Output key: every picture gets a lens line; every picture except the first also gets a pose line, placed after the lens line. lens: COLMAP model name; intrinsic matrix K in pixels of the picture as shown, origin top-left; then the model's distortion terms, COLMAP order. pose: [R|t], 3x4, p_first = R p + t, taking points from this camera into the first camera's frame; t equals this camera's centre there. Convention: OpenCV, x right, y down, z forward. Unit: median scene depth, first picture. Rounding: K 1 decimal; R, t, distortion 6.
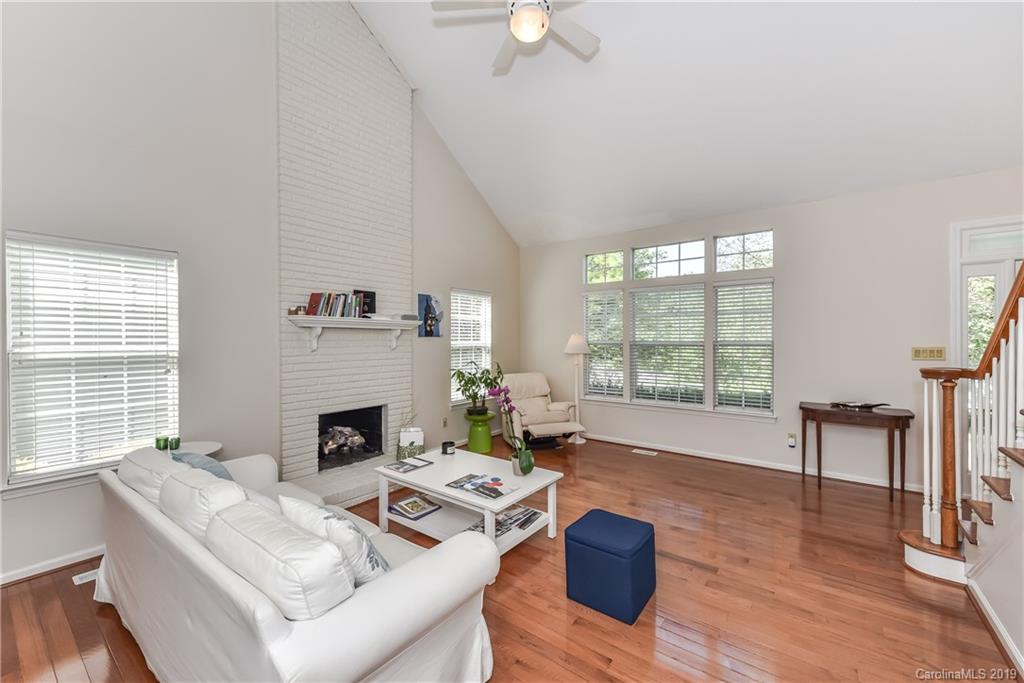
lens RADIAL K [[405.7, 0, 514.6], [0, 405.7, 341.7], [0, 0, 1]] dist [0.009321, -0.001464]
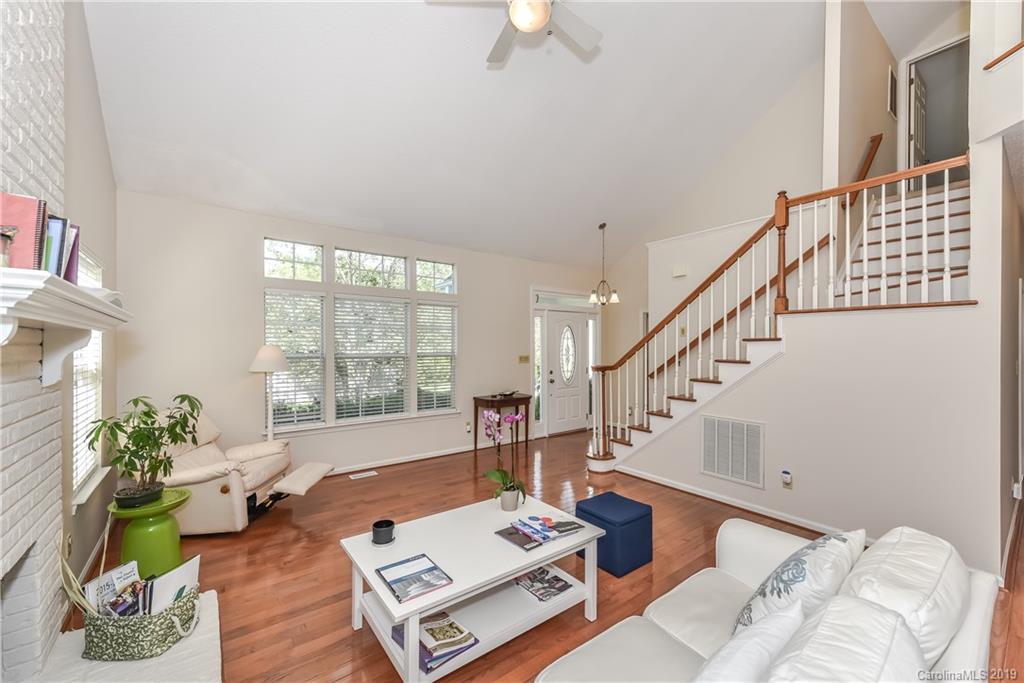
lens RADIAL K [[405.7, 0, 508.7], [0, 405.7, 348.6], [0, 0, 1]] dist [0.009321, -0.001464]
pose [[0.273853, 0.000873, 0.961771, -0.579128], [0.005970, 0.999979, -0.002607, -0.009420], [-0.961753, 0.006456, 0.273842, 0.536422]]
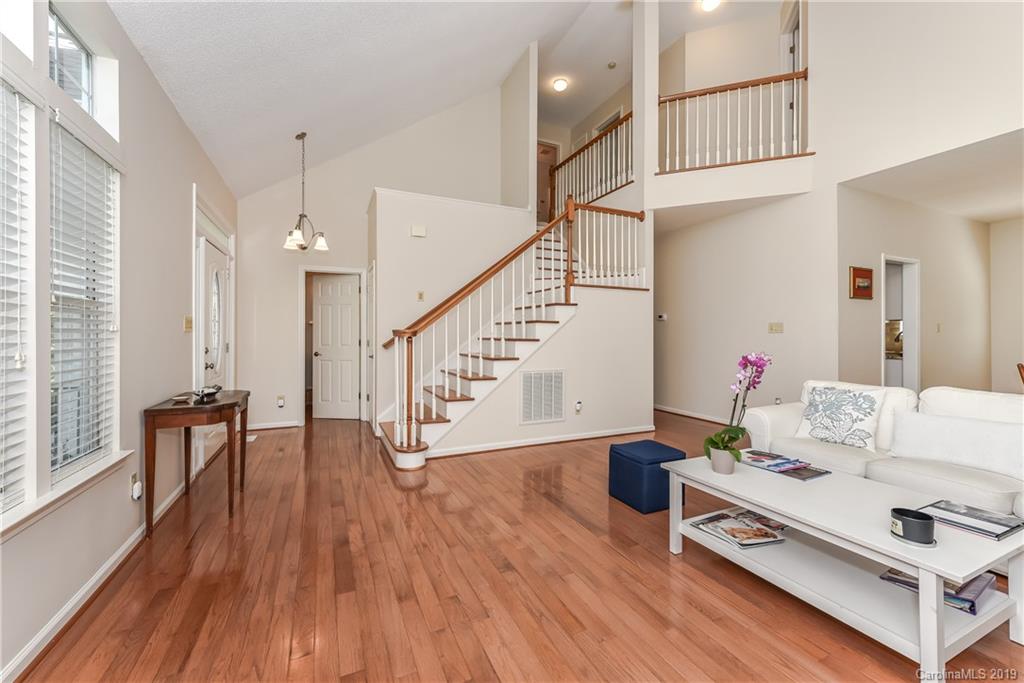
lens RADIAL K [[405.7, 0, 510.5], [0, 405.7, 336.4], [0, 0, 1]] dist [0.009321, -0.001464]
pose [[-0.880225, 0.003647, 0.474543, 0.001368], [0.008641, 0.999928, 0.008343, 0.048477], [-0.474478, 0.011444, -0.880193, 1.296593]]
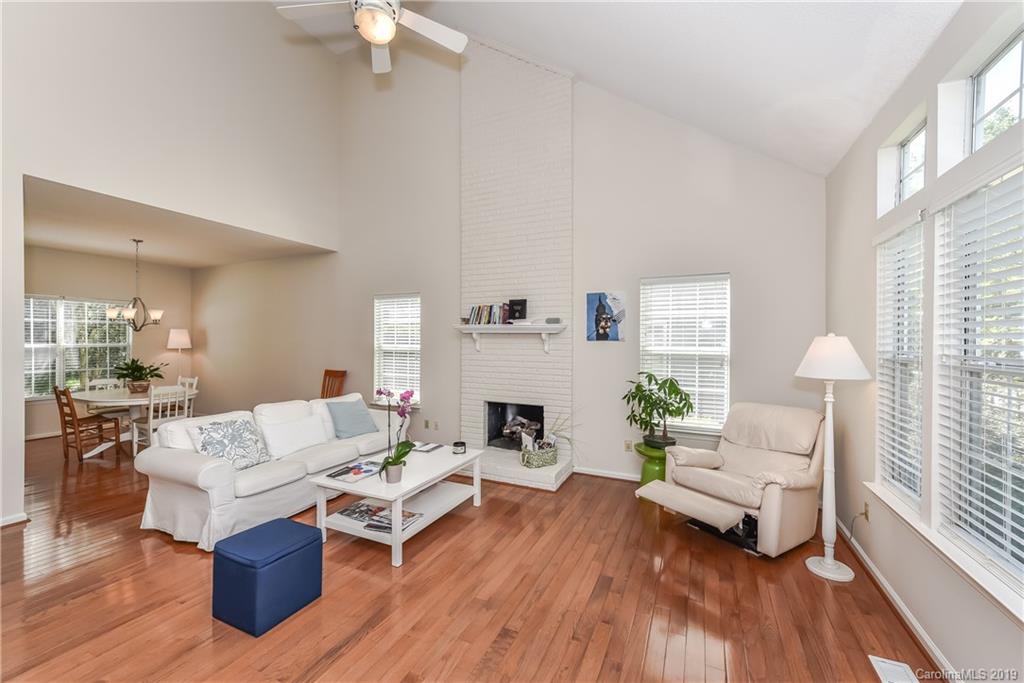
lens RADIAL K [[405.7, 0, 510.9], [0, 405.7, 343.4], [0, 0, 1]] dist [0.009321, -0.001464]
pose [[0.203189, 0.008683, -0.979101, 0.724963], [-0.012675, 0.999900, 0.006237, -0.010810], [0.979057, 0.011143, 0.203279, 0.756669]]
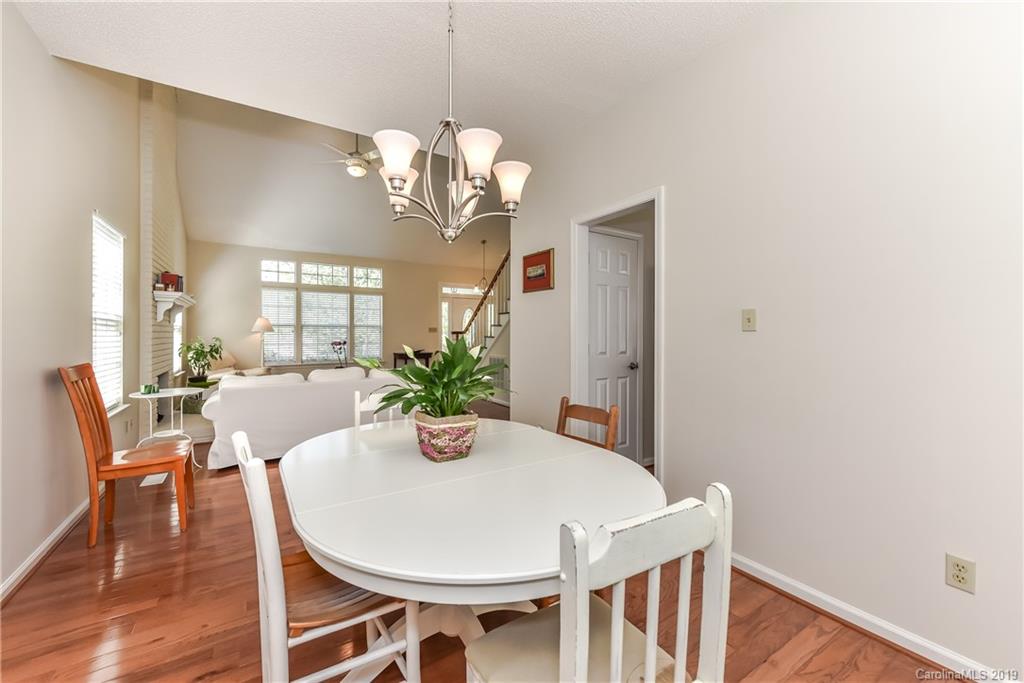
lens RADIAL K [[405.7, 0, 506.7], [0, 405.7, 334.5], [0, 0, 1]] dist [0.009321, -0.001464]
pose [[0.360369, 0.001251, 0.932809, -1.118120], [0.003453, 0.999990, -0.002675, 0.061327], [-0.932804, 0.004185, 0.360361, -0.340926]]
